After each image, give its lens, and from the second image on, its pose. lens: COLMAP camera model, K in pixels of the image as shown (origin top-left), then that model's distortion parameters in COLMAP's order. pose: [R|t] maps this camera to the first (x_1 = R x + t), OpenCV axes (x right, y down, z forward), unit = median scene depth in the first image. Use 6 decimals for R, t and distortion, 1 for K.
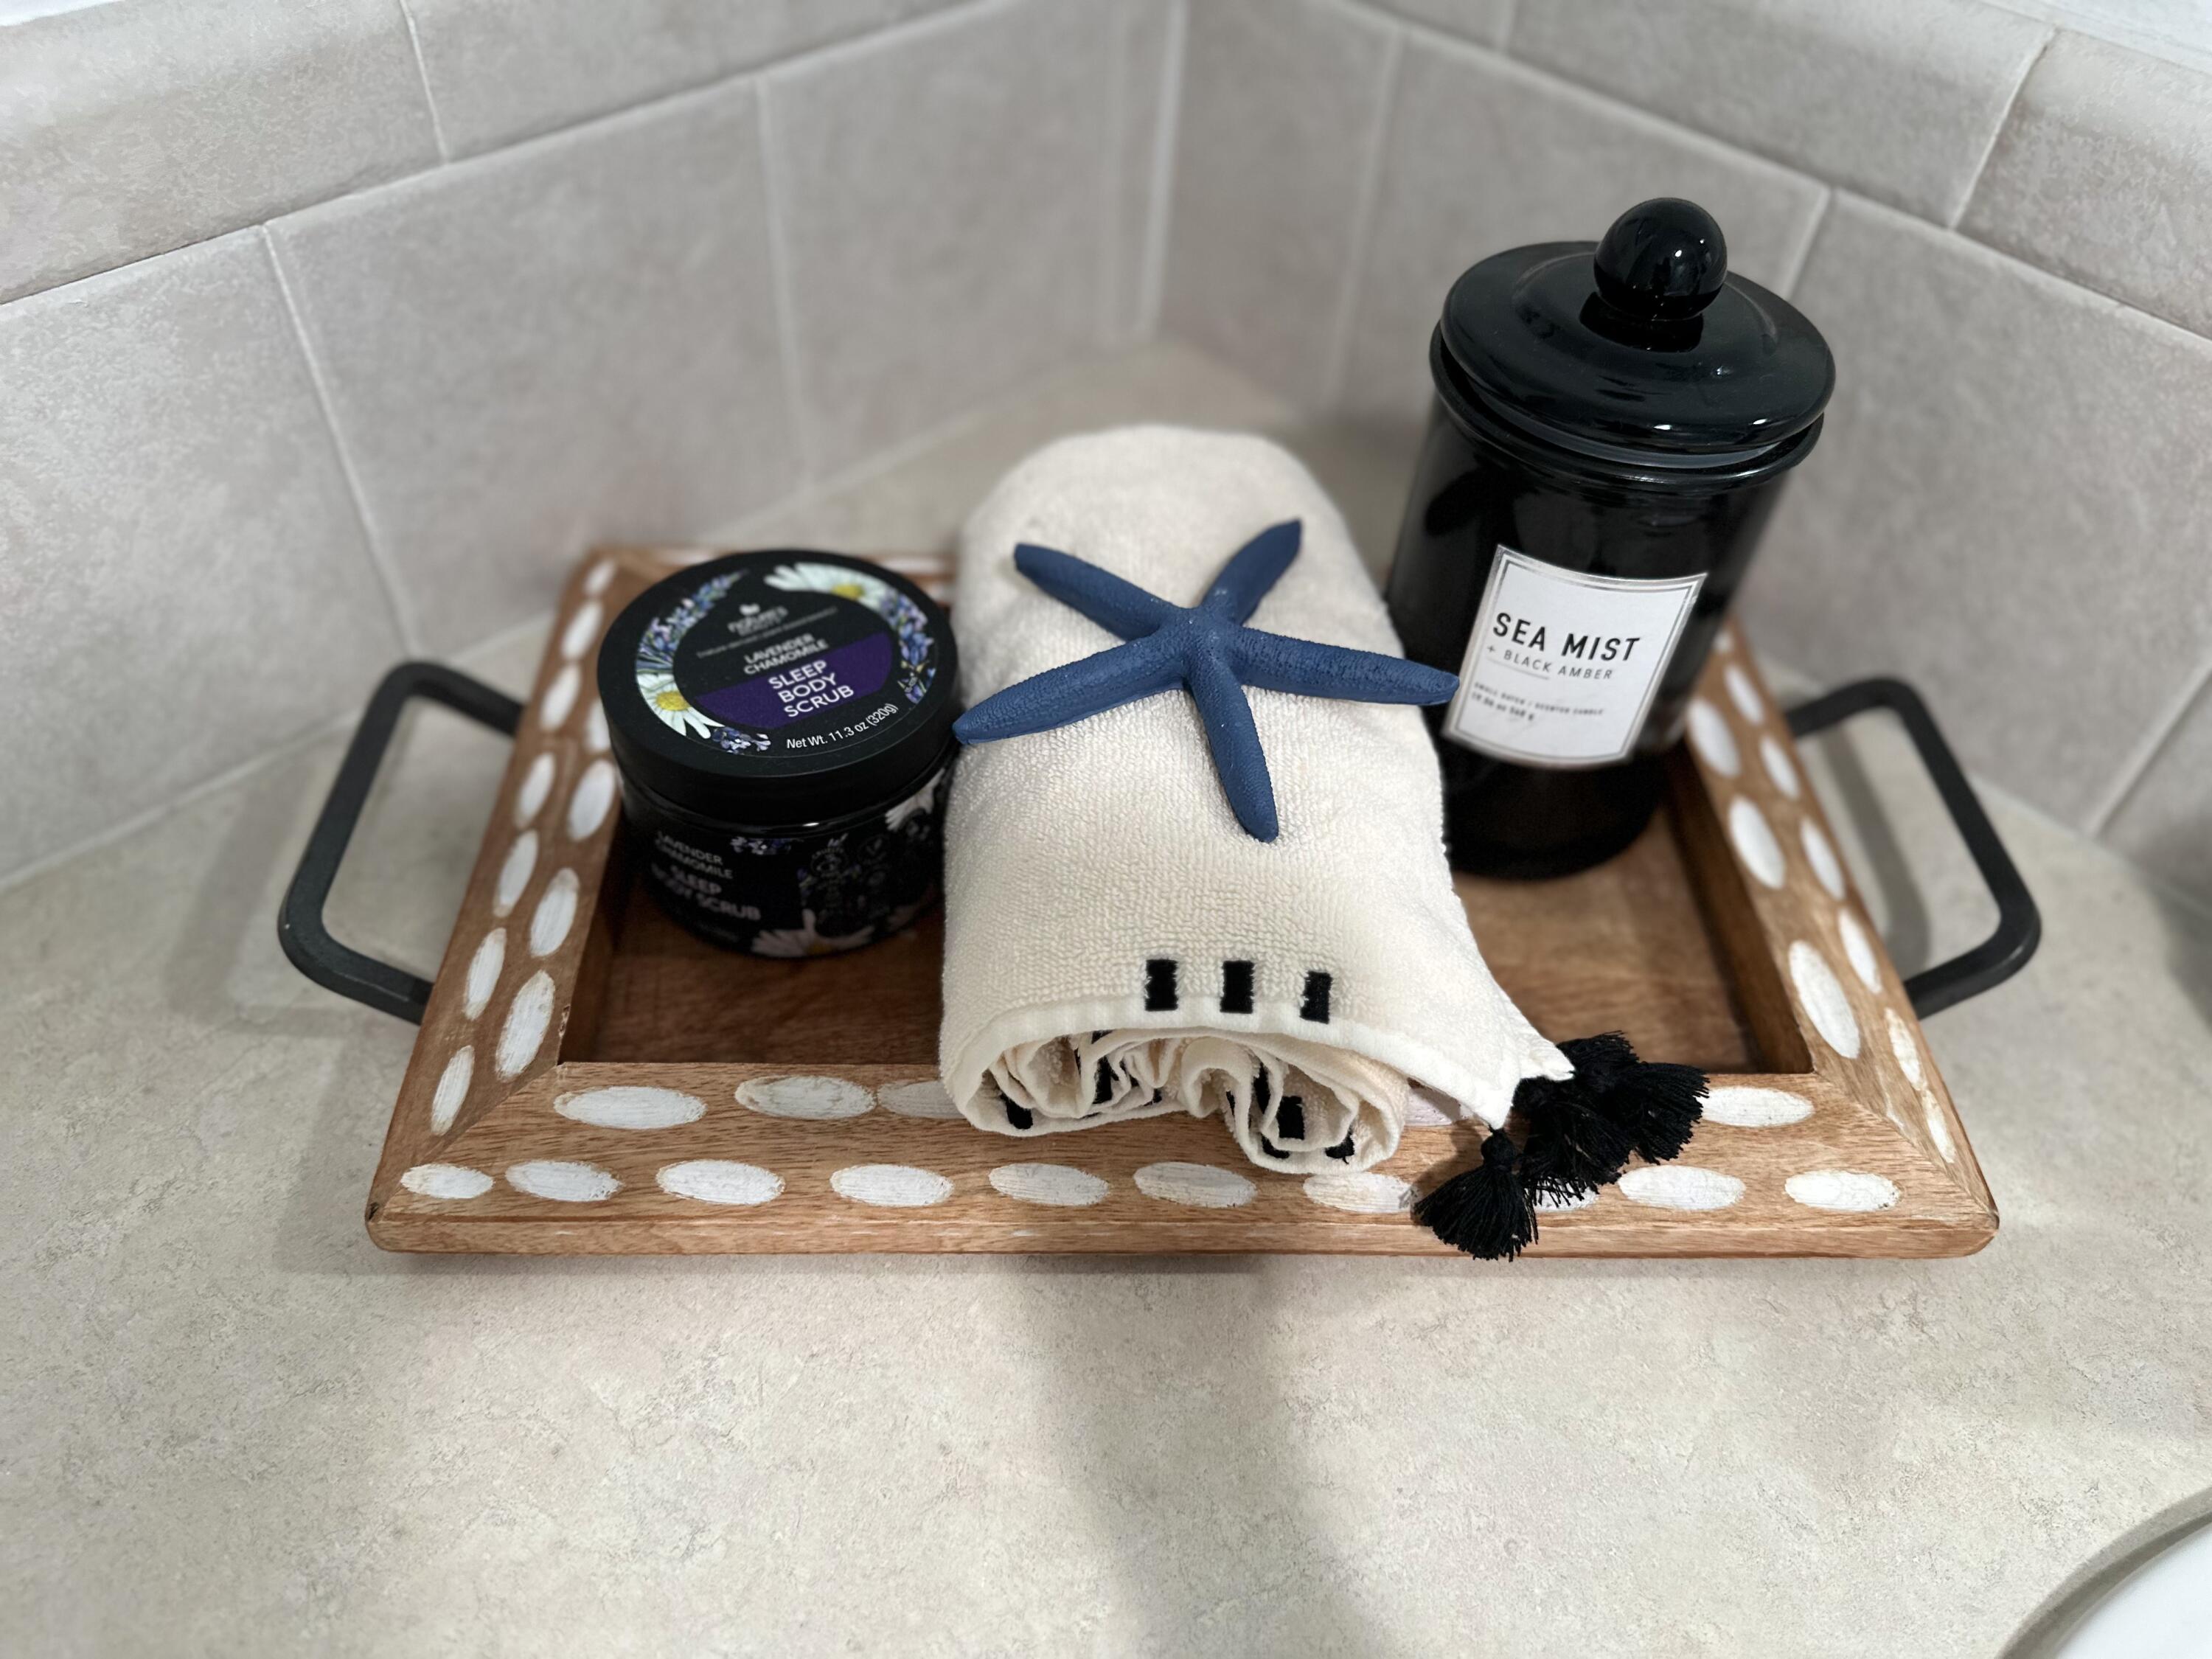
lens RADIAL K [[1547.4, 0, 1101.3], [0, 1547.4, 843.1], [0, 0, 1]] dist [0.101349, -0.171571]
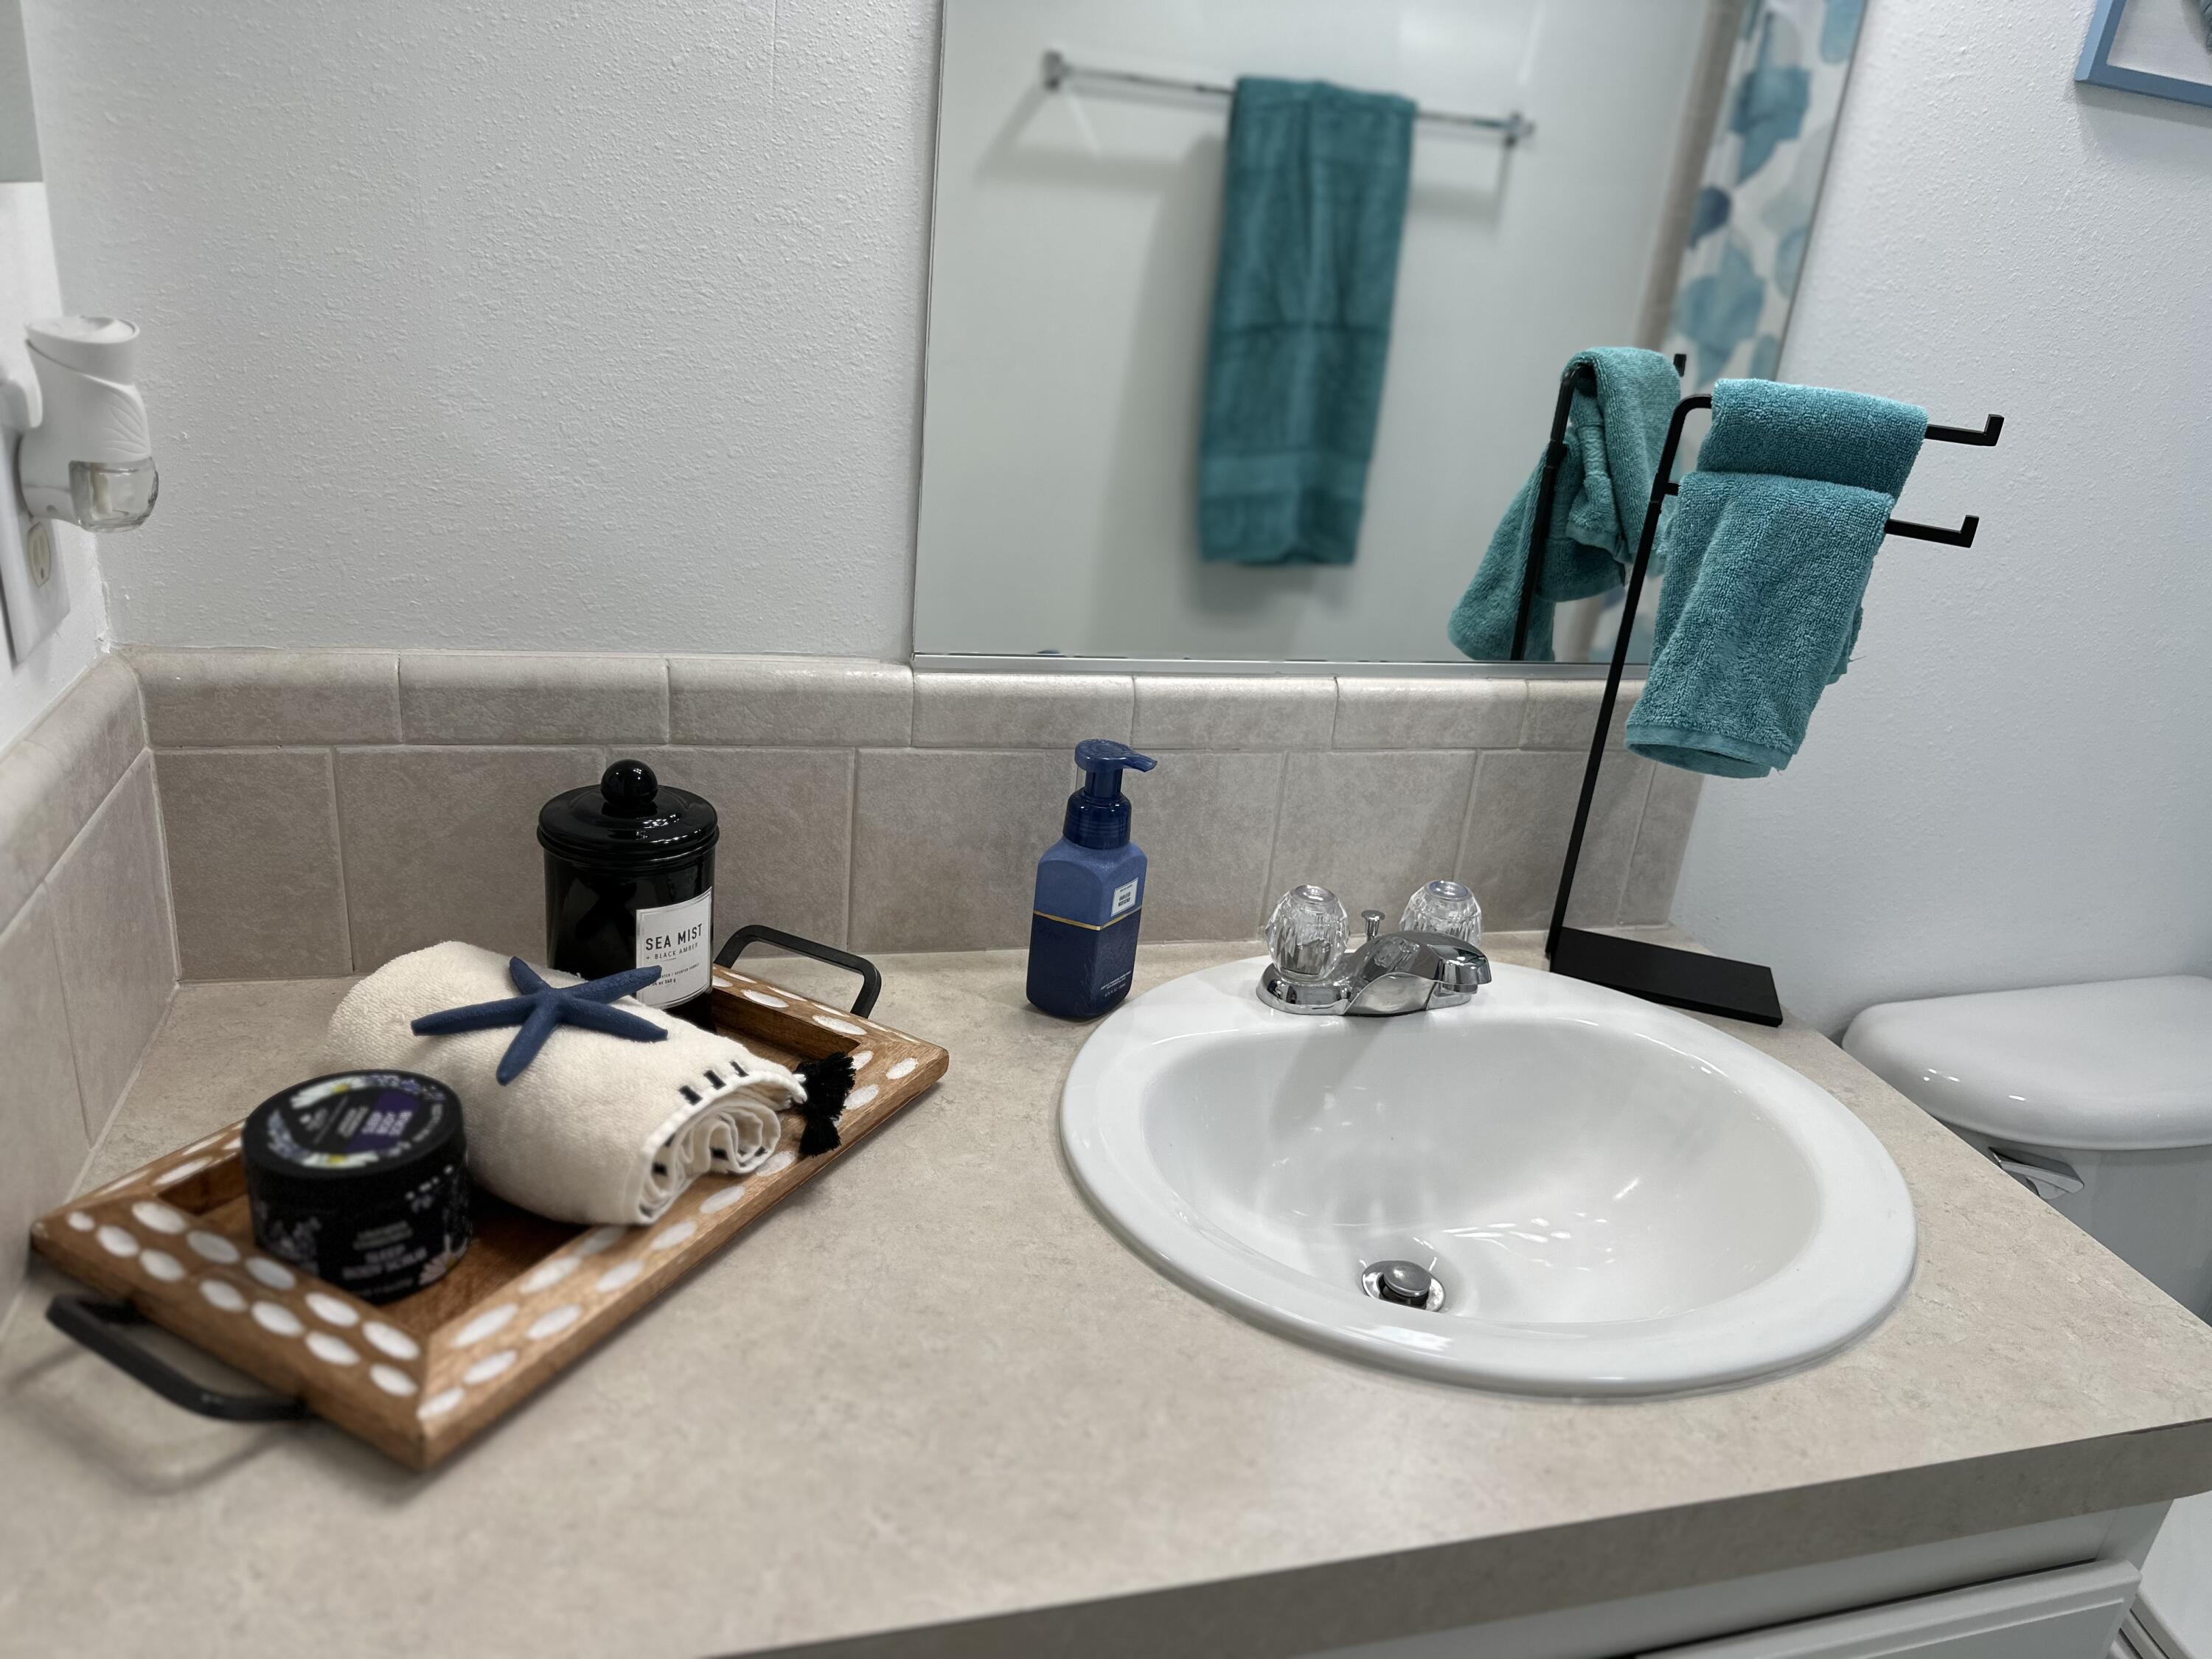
lens RADIAL K [[1599.7, 0, 1156.5], [0, 1599.7, 850.6], [0, 0, 1]] dist [0.111346, -0.129085]
pose [[0.457165, -0.337336, 0.822924, -1.213623], [0.594817, 0.803860, -0.000922, 0.174799], [-0.661205, 0.489911, 0.568150, -0.798815]]
